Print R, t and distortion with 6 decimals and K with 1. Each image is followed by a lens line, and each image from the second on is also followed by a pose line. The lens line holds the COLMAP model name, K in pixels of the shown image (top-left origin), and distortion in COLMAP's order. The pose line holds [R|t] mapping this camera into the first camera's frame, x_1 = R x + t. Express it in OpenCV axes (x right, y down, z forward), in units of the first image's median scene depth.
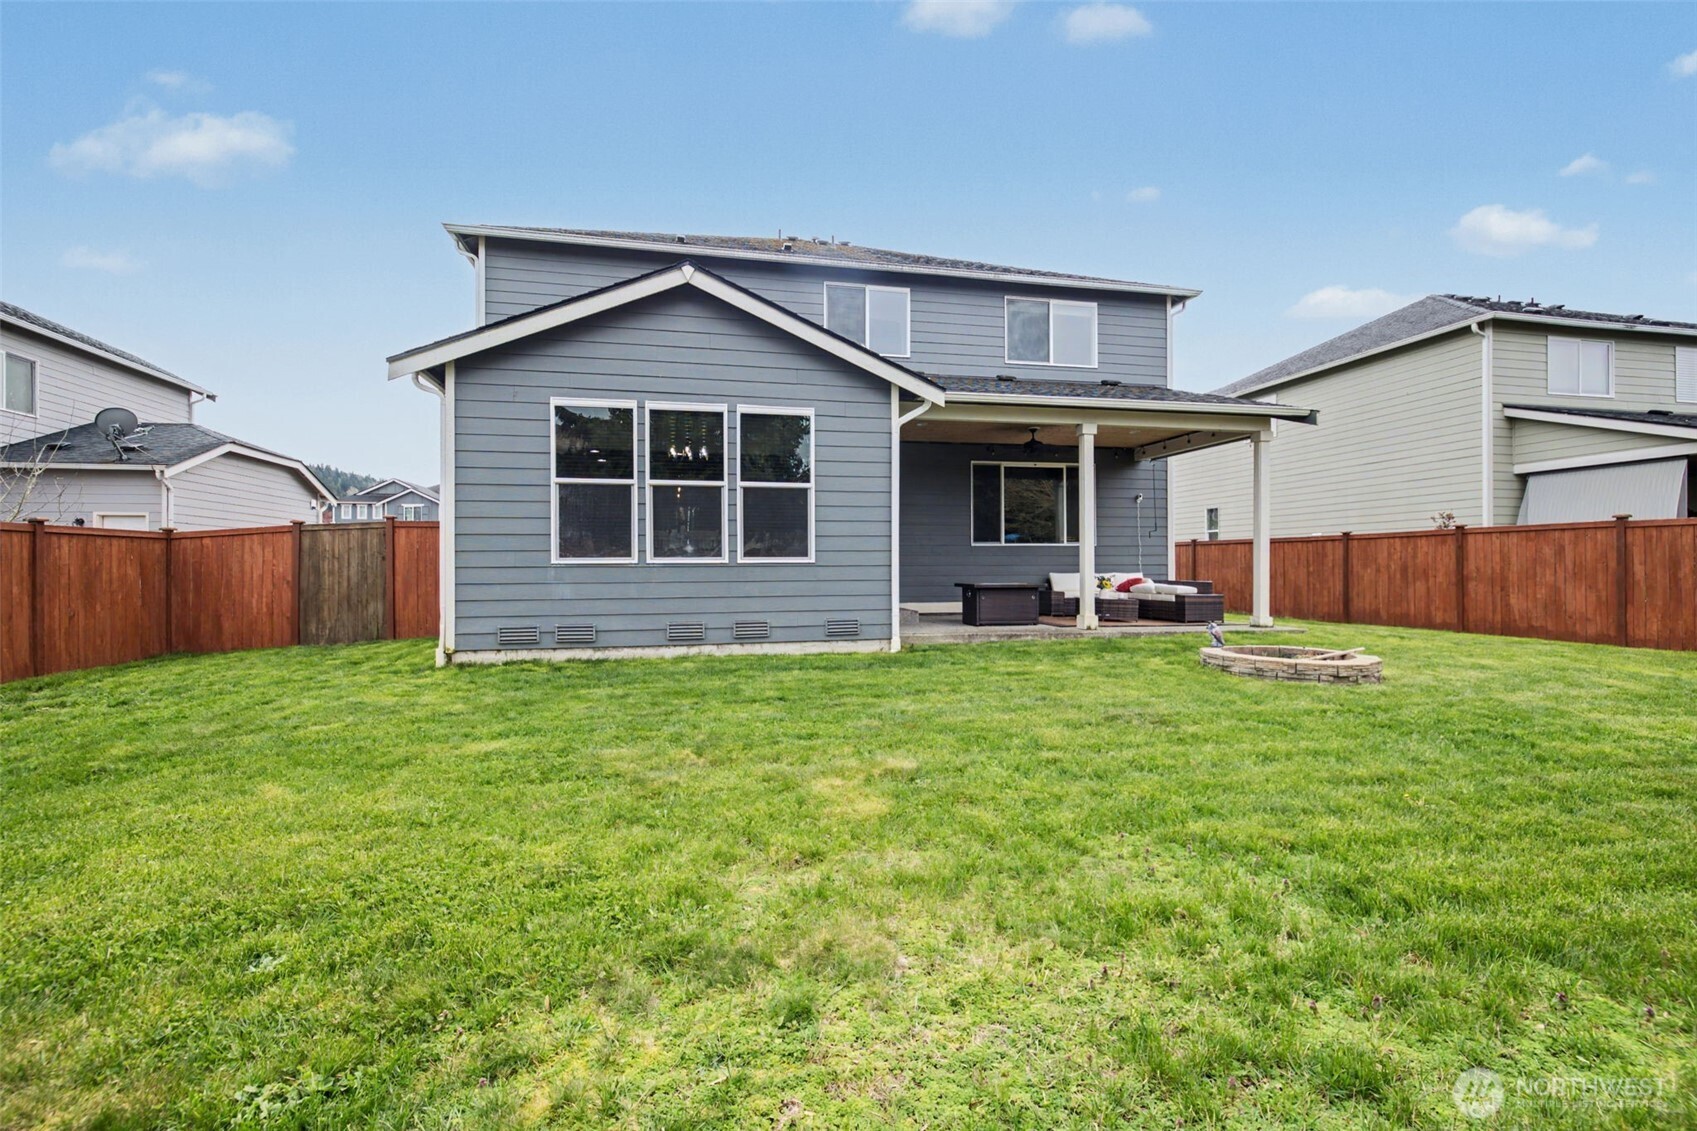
lens RADIAL K [[732.0, 0, 843.0], [0, 732.0, 563.2], [0, 0, 1]] dist [0.005218, 0.000082]
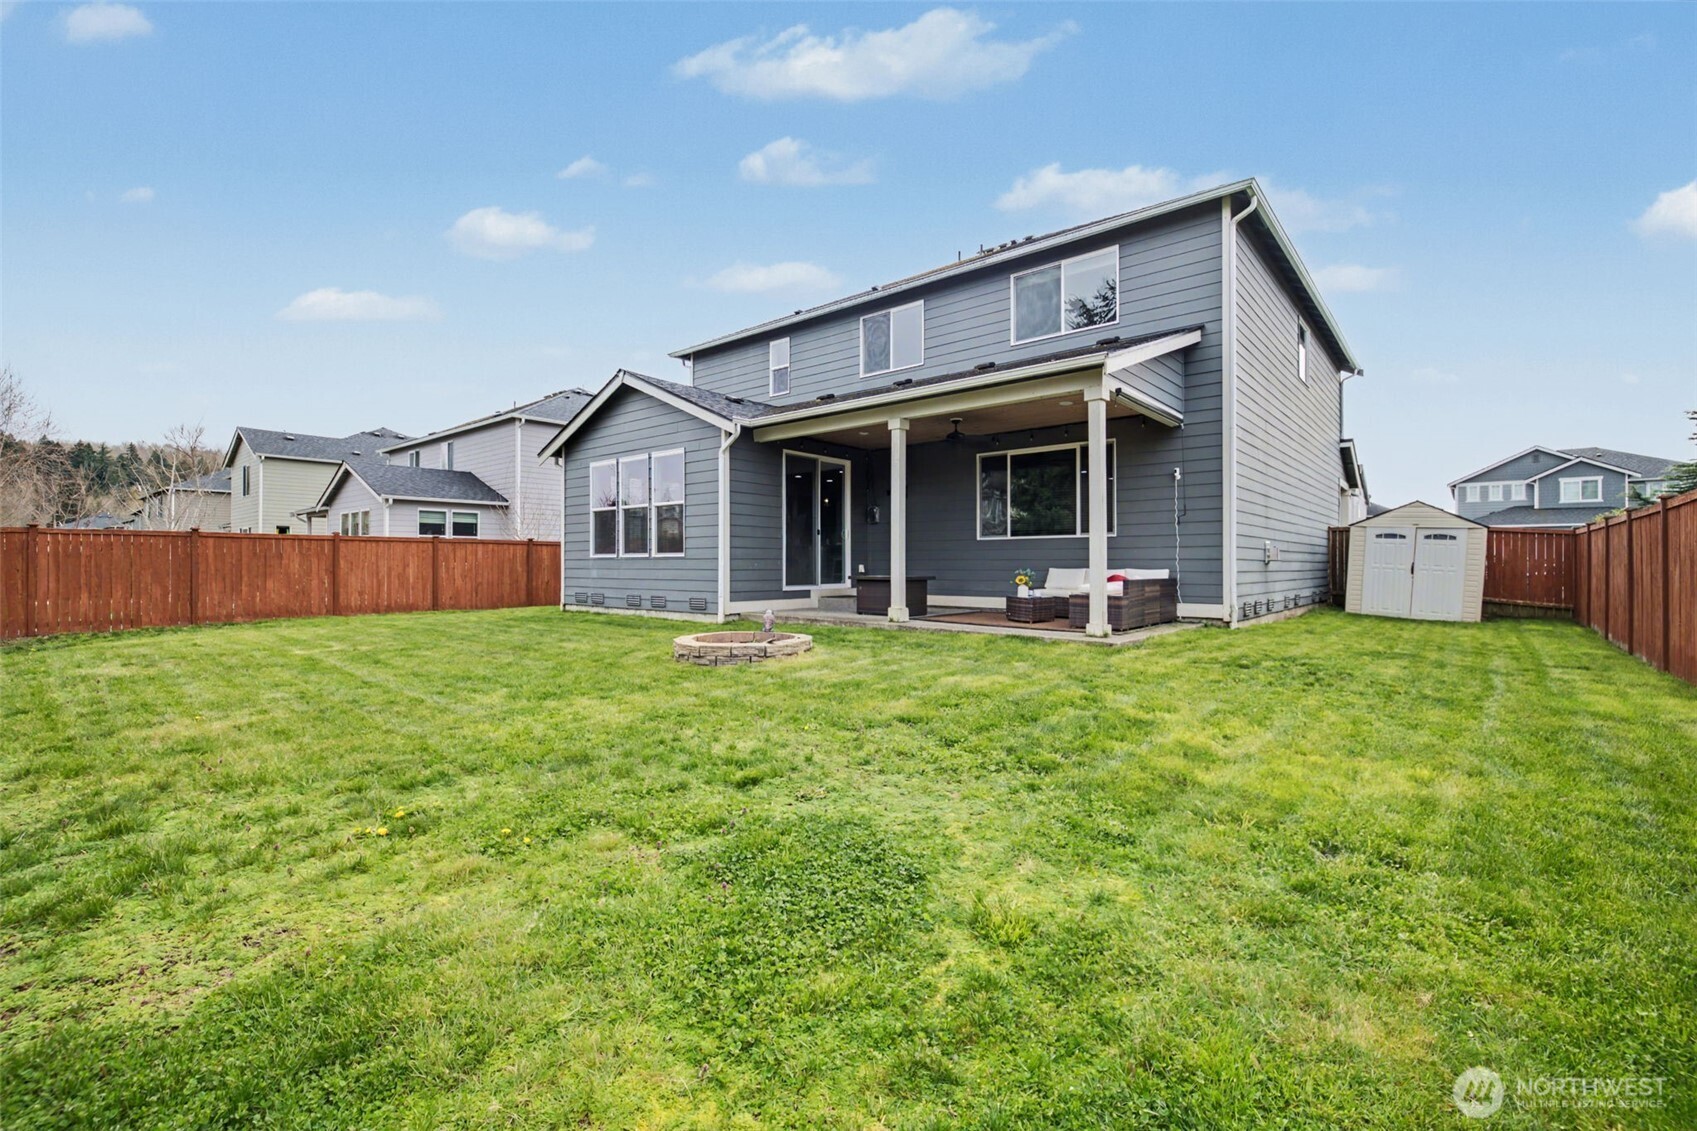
lens RADIAL K [[732.0, 0, 843.0], [0, 732.0, 563.2], [0, 0, 1]] dist [0.005218, 0.000082]
pose [[0.609605, 0.004624, -0.792692, 0.913032], [-0.000099, 0.999983, 0.005757, 0.002333], [0.792706, -0.003431, 0.609595, 0.269875]]
